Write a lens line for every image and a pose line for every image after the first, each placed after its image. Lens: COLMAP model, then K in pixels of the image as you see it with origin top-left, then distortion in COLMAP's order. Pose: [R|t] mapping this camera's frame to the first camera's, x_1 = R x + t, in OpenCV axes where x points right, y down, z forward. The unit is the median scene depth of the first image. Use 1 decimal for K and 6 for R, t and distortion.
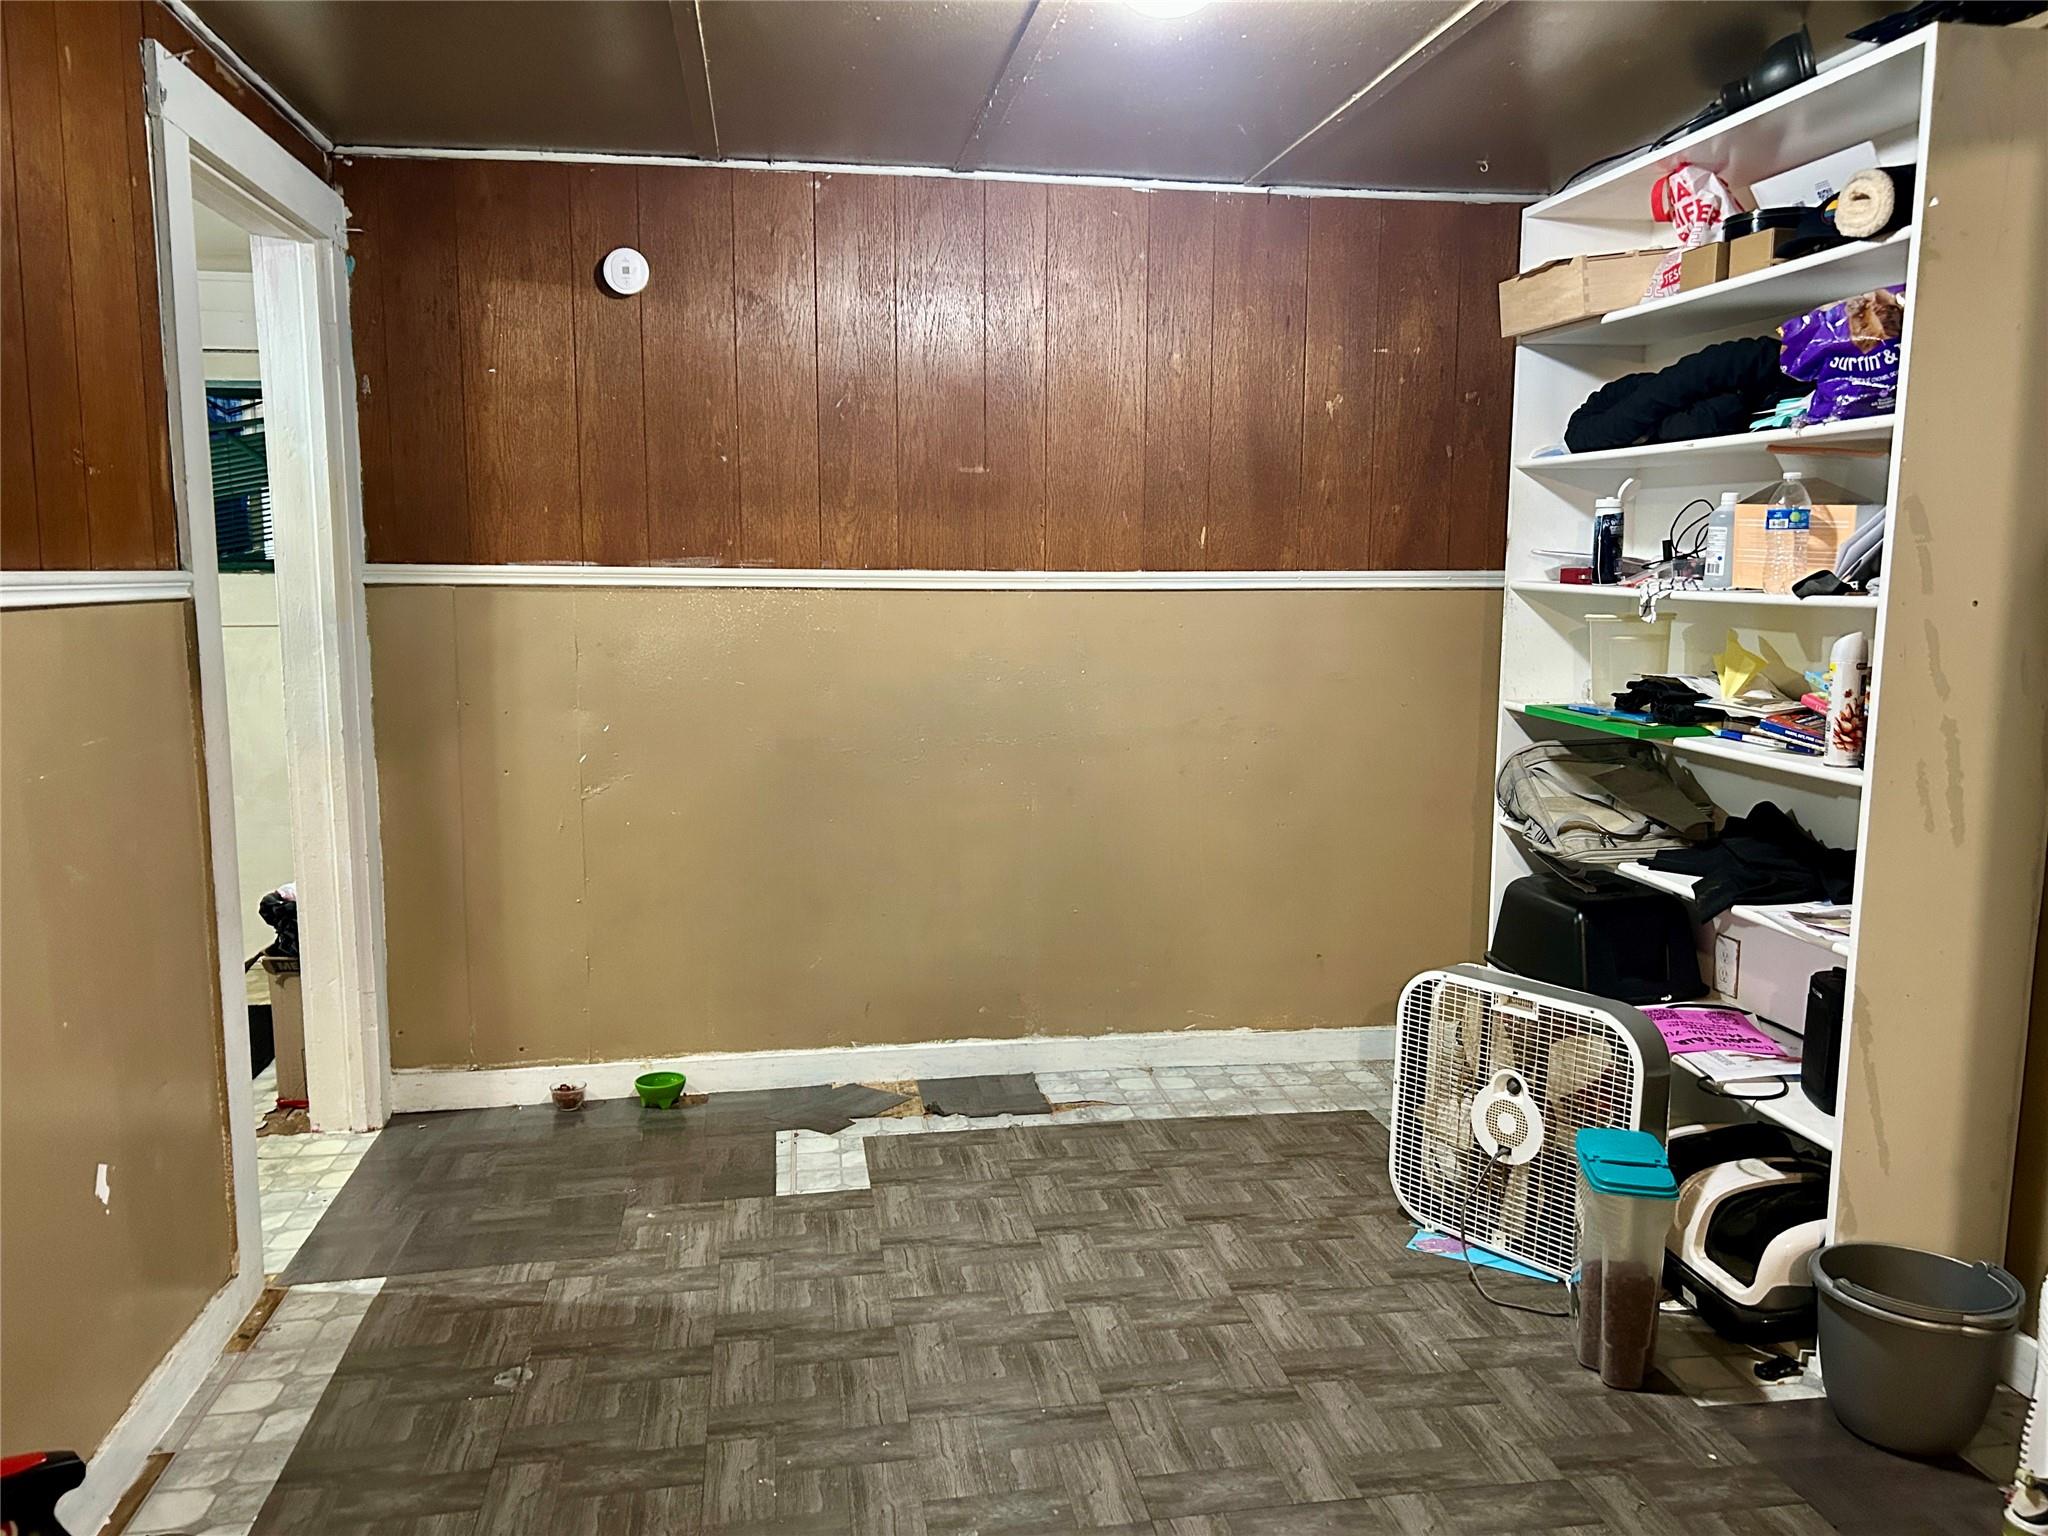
lens RADIAL K [[1527.7, 0, 1023.5], [0, 1527.7, 777.1], [0, 0, 1]] dist [0.014312, -0.009306]
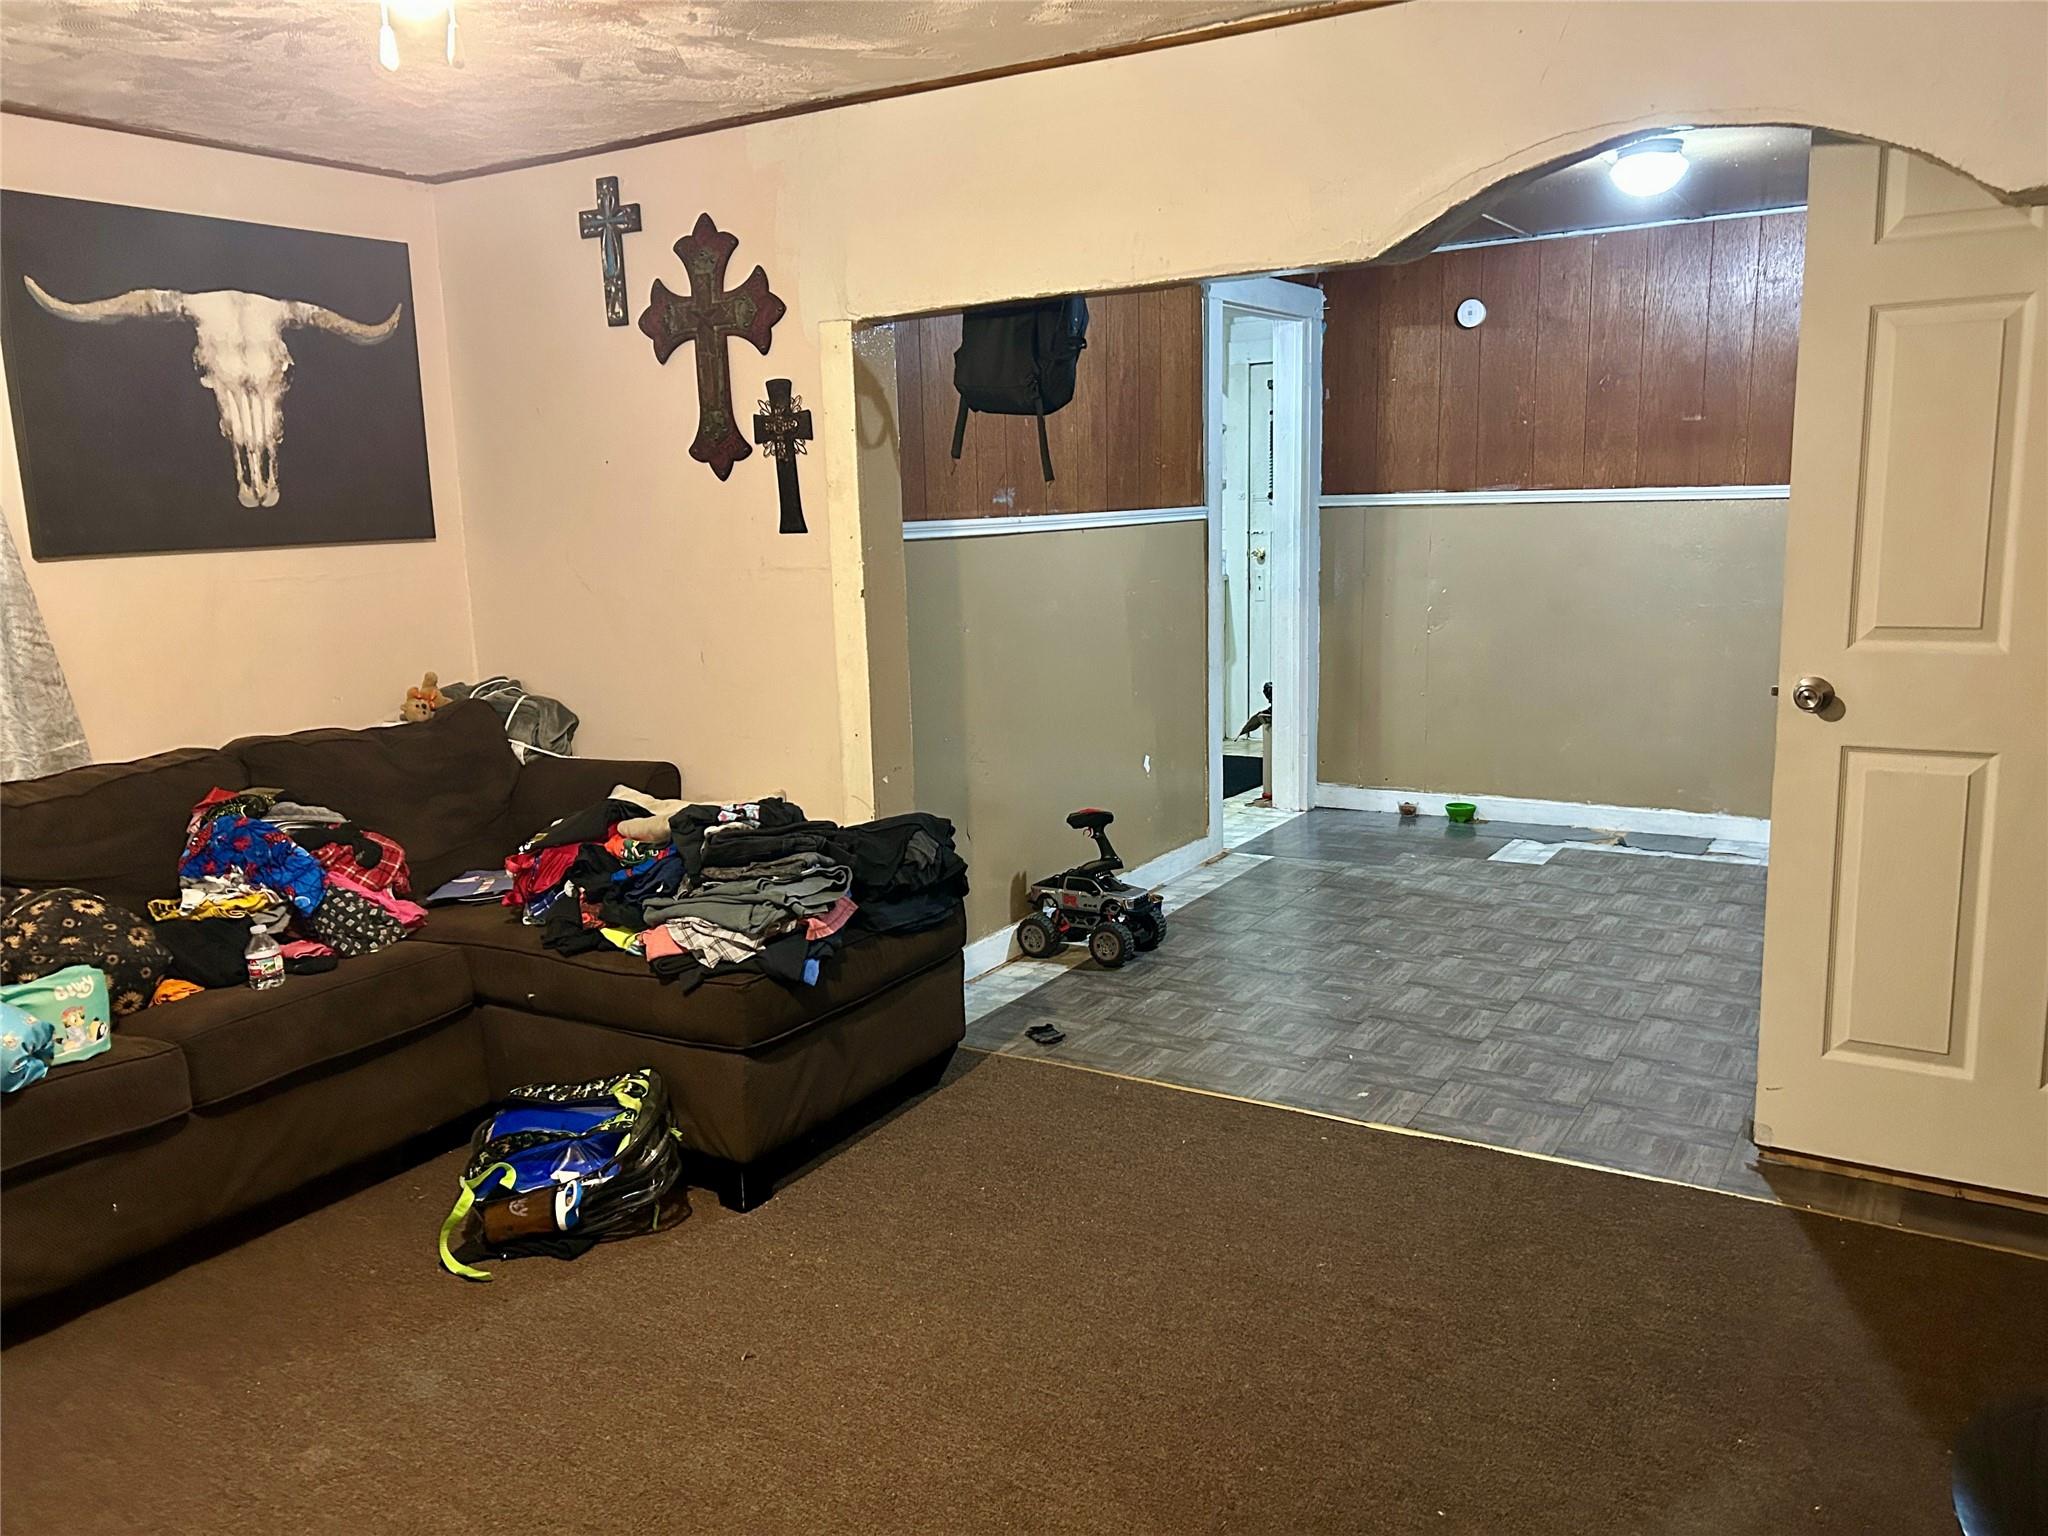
lens RADIAL K [[1527.7, 0, 1023.5], [0, 1527.7, 777.1], [0, 0, 1]] dist [0.014312, -0.009306]
pose [[0.748595, 0.096179, -0.656014, 0.505528], [-0.057026, 0.995096, 0.080819, 0.062293], [0.660570, -0.023091, 0.750409, -0.566479]]
